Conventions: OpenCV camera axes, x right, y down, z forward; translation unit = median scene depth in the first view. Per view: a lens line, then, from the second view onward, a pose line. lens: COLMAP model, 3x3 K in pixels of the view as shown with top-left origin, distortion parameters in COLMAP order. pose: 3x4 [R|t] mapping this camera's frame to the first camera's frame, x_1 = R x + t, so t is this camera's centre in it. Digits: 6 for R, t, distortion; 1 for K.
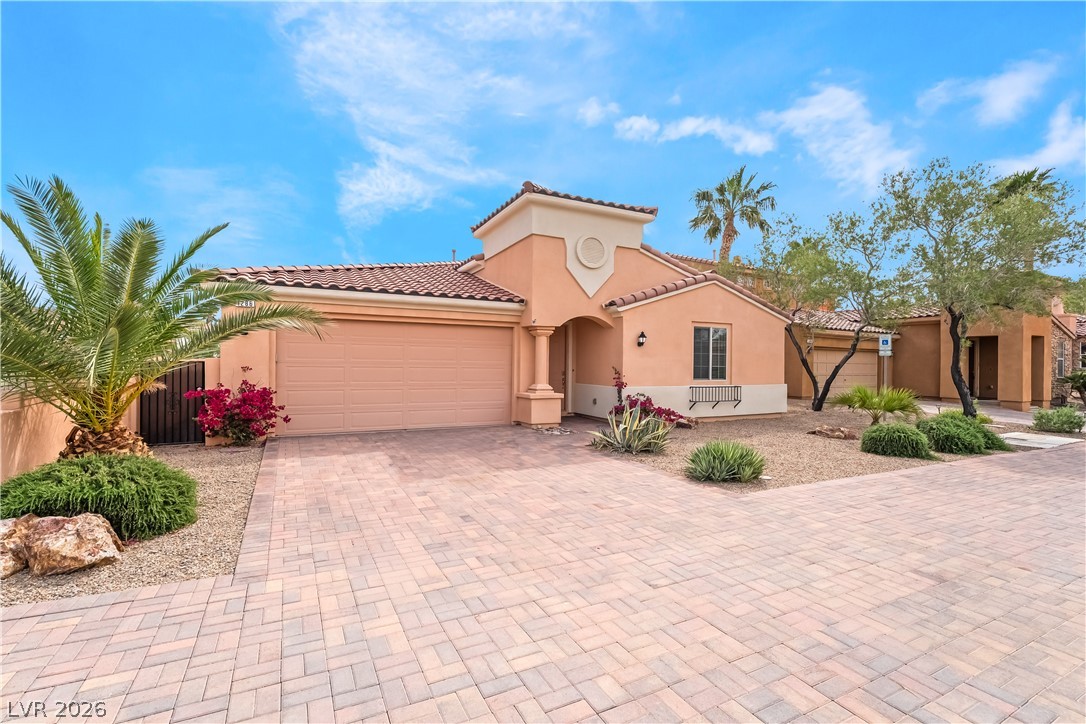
lens RADIAL K [[447.8, 0, 541.6], [0, 447.8, 365.5], [0, 0, 1]] dist [-0.003399, -0.000144]
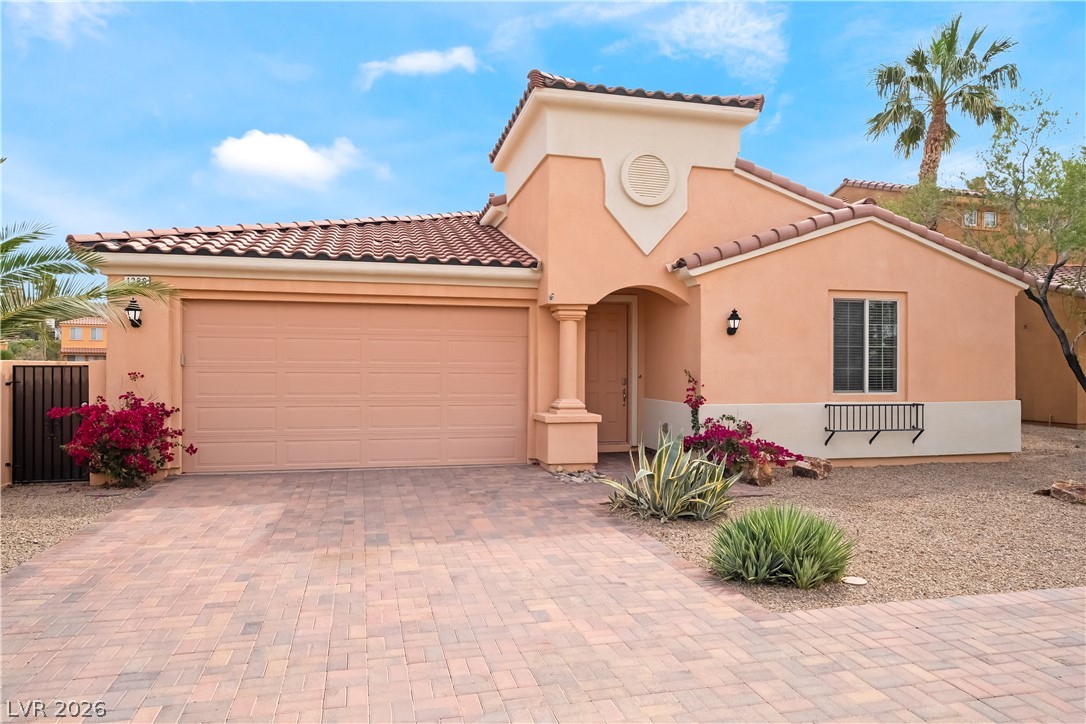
lens RADIAL K [[685.5, 0, 543.0], [0, 685.5, 362.0], [0, 0, 1]] dist [-0.000757, 0.000478]
pose [[0.980876, -0.007504, -0.194487, 0.151588], [0.005070, 0.999903, -0.013010, 0.003019], [0.194566, 0.011775, 0.980819, 0.075246]]
